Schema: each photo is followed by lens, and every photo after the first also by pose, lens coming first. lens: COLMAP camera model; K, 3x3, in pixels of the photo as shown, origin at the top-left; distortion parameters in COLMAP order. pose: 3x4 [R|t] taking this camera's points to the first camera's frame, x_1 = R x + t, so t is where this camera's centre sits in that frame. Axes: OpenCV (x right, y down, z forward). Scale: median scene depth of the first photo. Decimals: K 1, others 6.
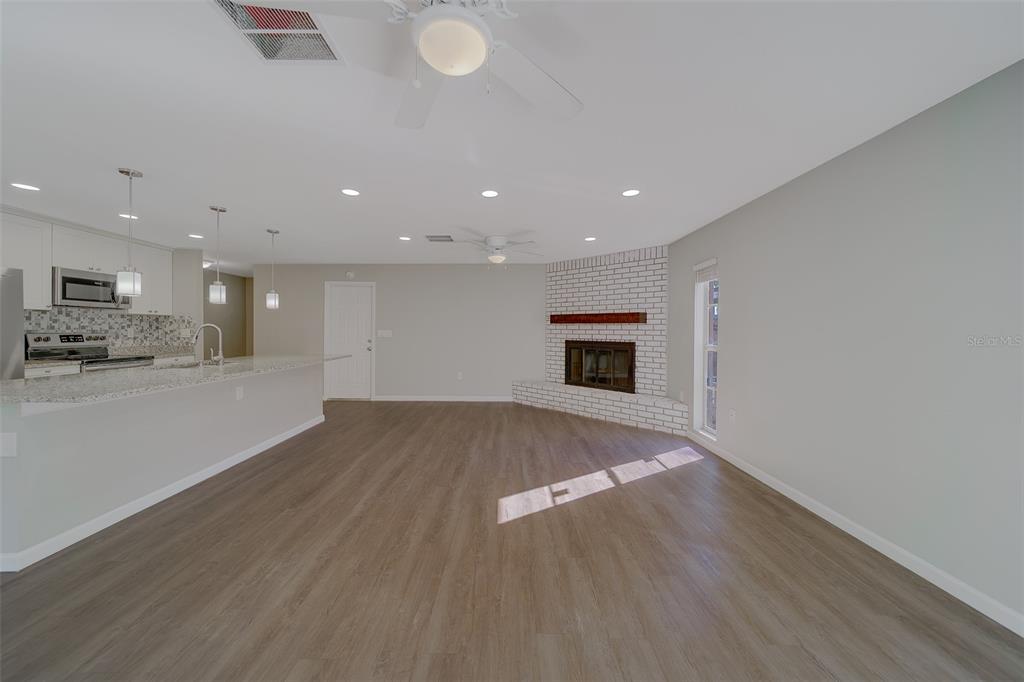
lens RADIAL K [[370.8, 0, 508.8], [0, 370.8, 334.0], [0, 0, 1]] dist [0.001459, 0.000031]
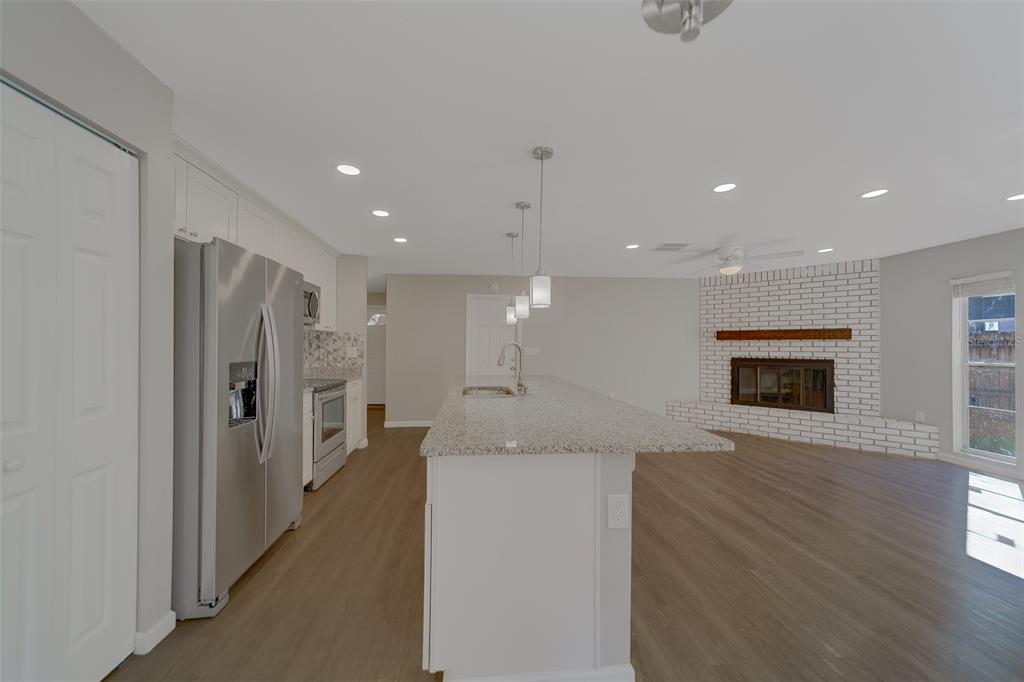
lens RADIAL K [[372.4, 0, 498.5], [0, 372.4, 344.5], [0, 0, 1]] dist [0.007387, 0.000036]
pose [[0.996593, -0.003328, 0.082414, -0.601932], [0.004485, 0.999894, -0.013864, -0.007303], [-0.082359, 0.014186, 0.996502, 0.109931]]
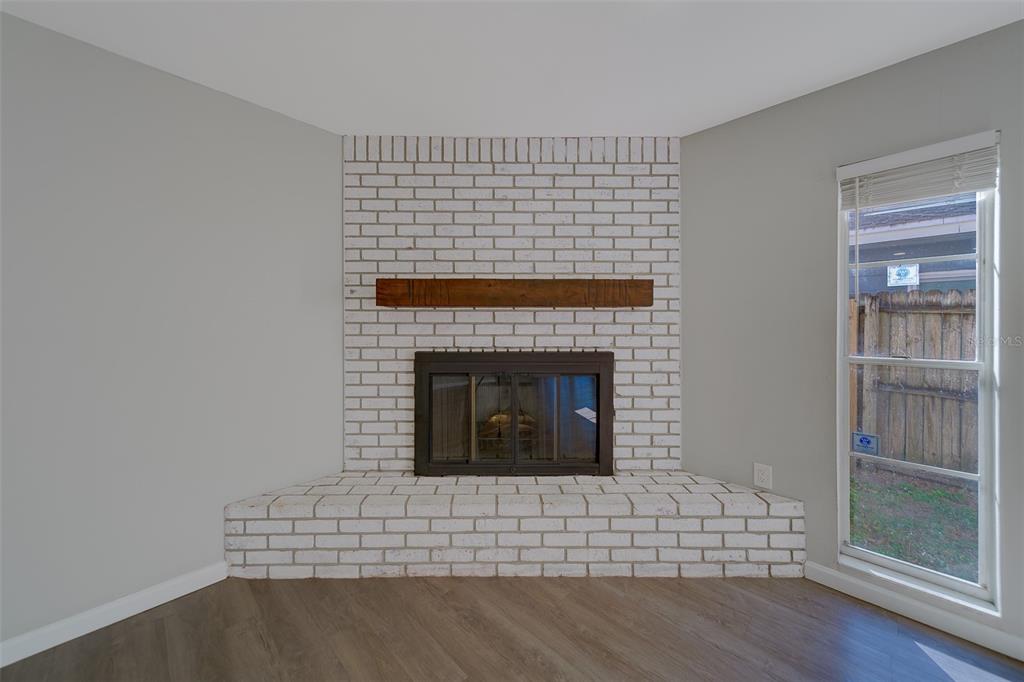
lens RADIAL K [[366.5, 0, 501.0], [0, 366.5, 323.9], [0, 0, 1]] dist [0.001282, 0.000006]
pose [[0.710019, -0.006259, 0.704155, -0.045797], [0.012418, 0.999916, -0.003634, -0.010318], [-0.704073, 0.011325, 0.710037, 0.793702]]
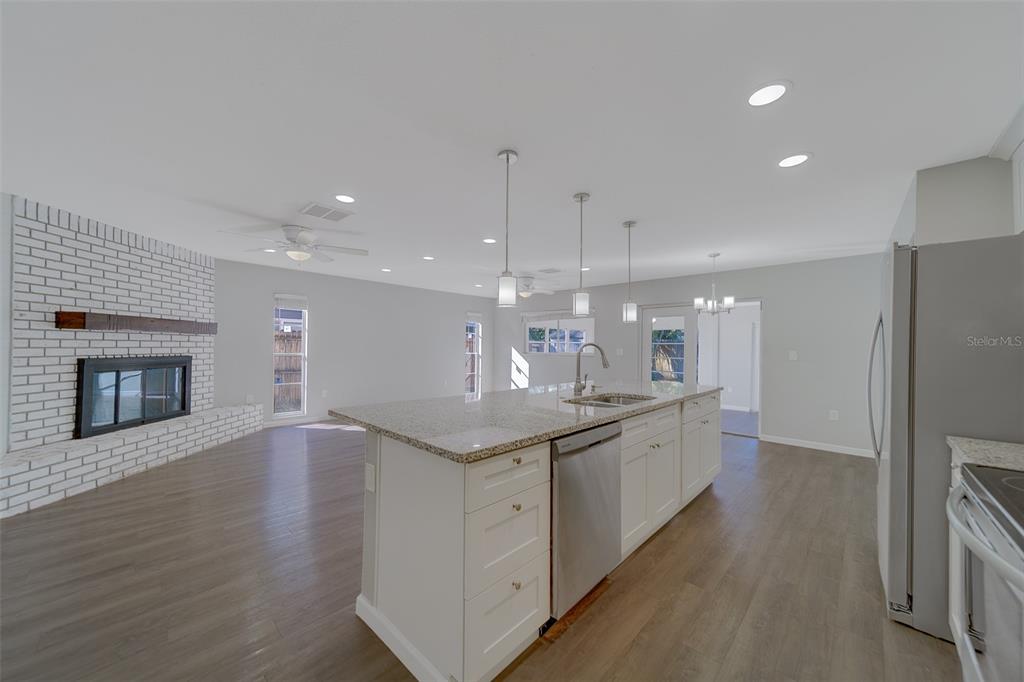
lens RADIAL K [[362.3, 0, 498.9], [0, 362.3, 346.0], [0, 0, 1]] dist [0.009248, 0.000036]
pose [[-0.704518, -0.015033, 0.709527, -0.782502], [-0.009674, 0.999886, 0.011579, -0.017292], [-0.709620, 0.001293, -0.704583, 1.091170]]
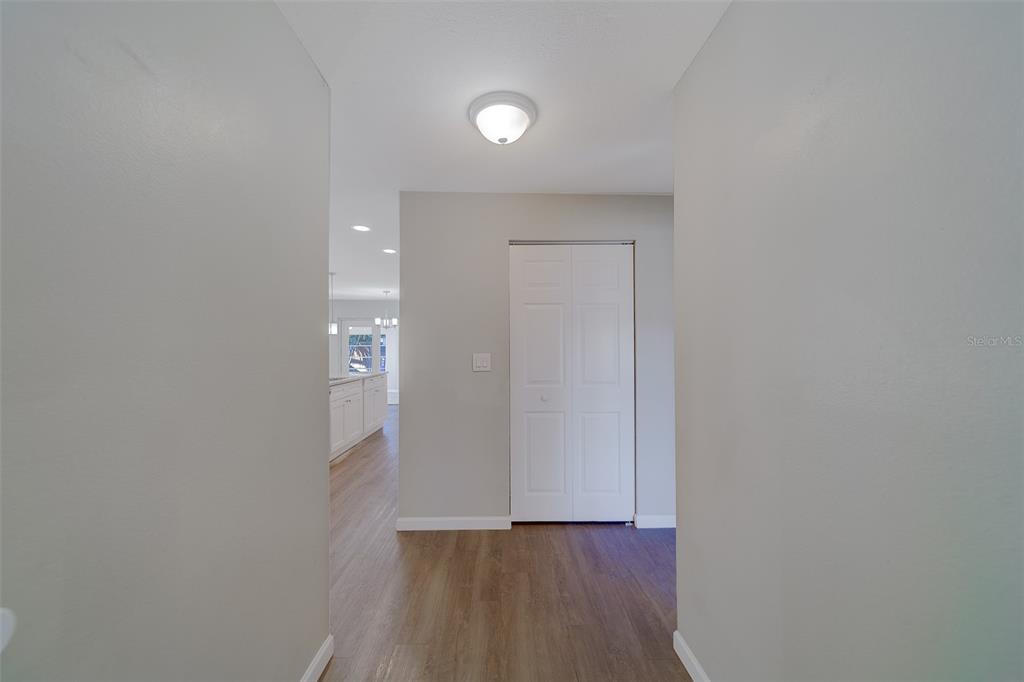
lens RADIAL K [[366.8, 0, 499.3], [0, 366.8, 344.4], [0, 0, 1]] dist [0.001280, -0.000068]
pose [[-0.999987, -0.003081, 0.003970, -0.940037], [-0.003093, 0.999991, -0.002989, -0.024394], [-0.003961, -0.003001, -0.999988, 1.459729]]
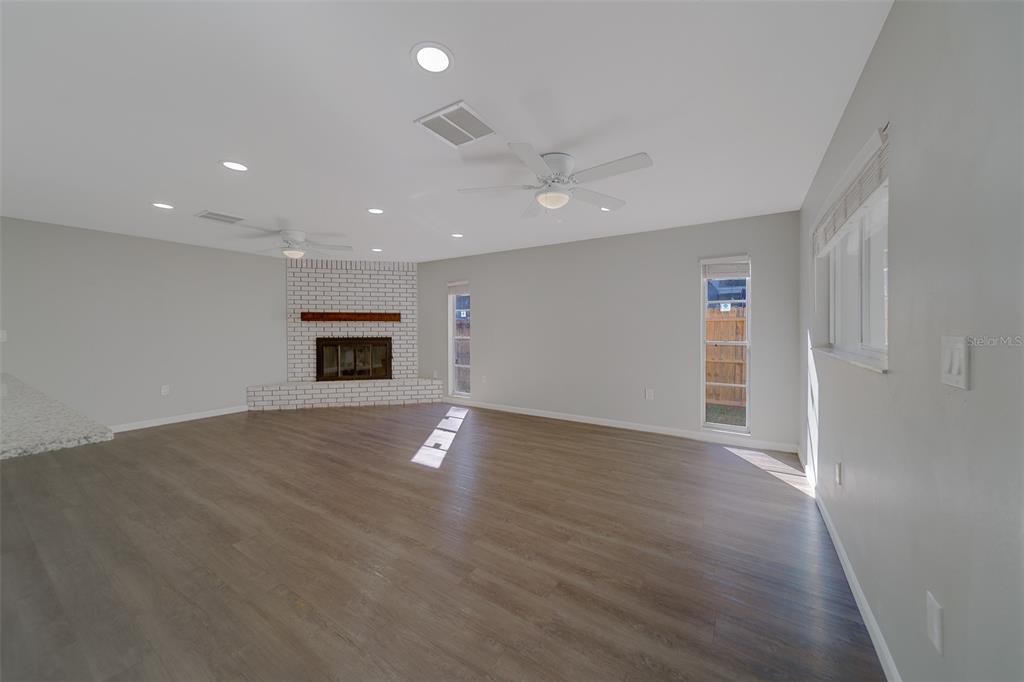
lens RADIAL K [[369.1, 0, 517.4], [0, 369.1, 329.9], [0, 0, 1]] dist [0.001121, -0.000025]
pose [[0.526739, -0.013827, 0.849914, -0.476675], [0.013916, 0.999874, 0.007643, -0.005178], [-0.849913, 0.007801, 0.526865, 0.007125]]
